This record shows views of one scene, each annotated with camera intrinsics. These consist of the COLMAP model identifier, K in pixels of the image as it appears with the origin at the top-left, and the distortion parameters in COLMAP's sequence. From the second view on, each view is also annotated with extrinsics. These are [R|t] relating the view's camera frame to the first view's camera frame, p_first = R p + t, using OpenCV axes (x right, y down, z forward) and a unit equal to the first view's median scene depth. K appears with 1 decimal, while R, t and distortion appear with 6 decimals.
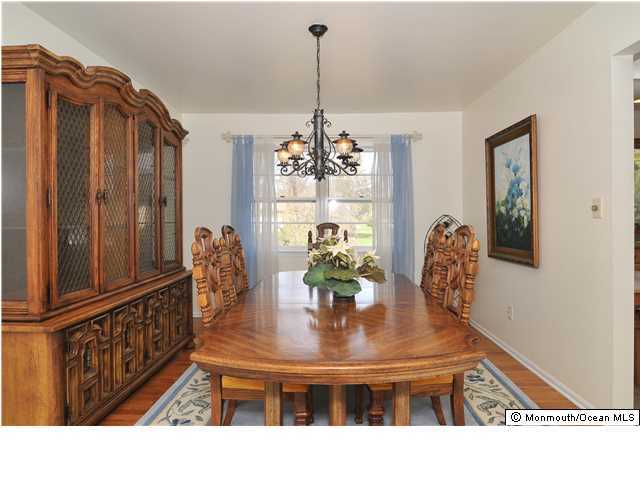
lens RADIAL K [[368.2, 0, 317.2], [0, 368.2, 222.3], [0, 0, 1]] dist [0.000656, -0.002255]
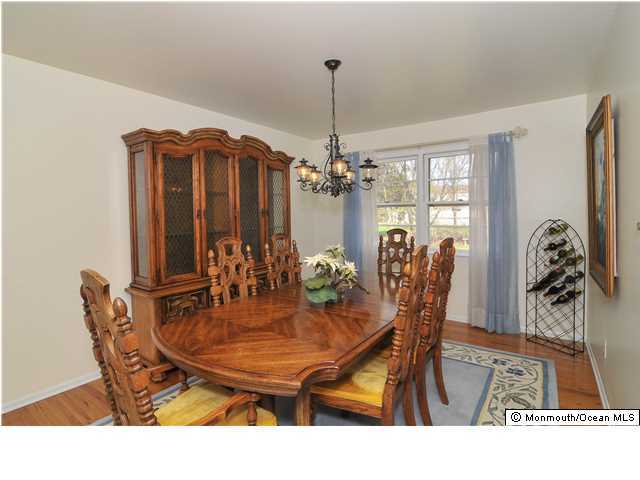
lens RADIAL K [[309.8, 0, 322.3], [0, 309.8, 220.9], [0, 0, 1]] dist [-0.000115, -0.017779]
pose [[0.846991, 0.003665, -0.531594, 0.486311], [0.005627, 0.999858, 0.015860, -0.052900], [0.531577, -0.016425, 0.846851, 0.160980]]
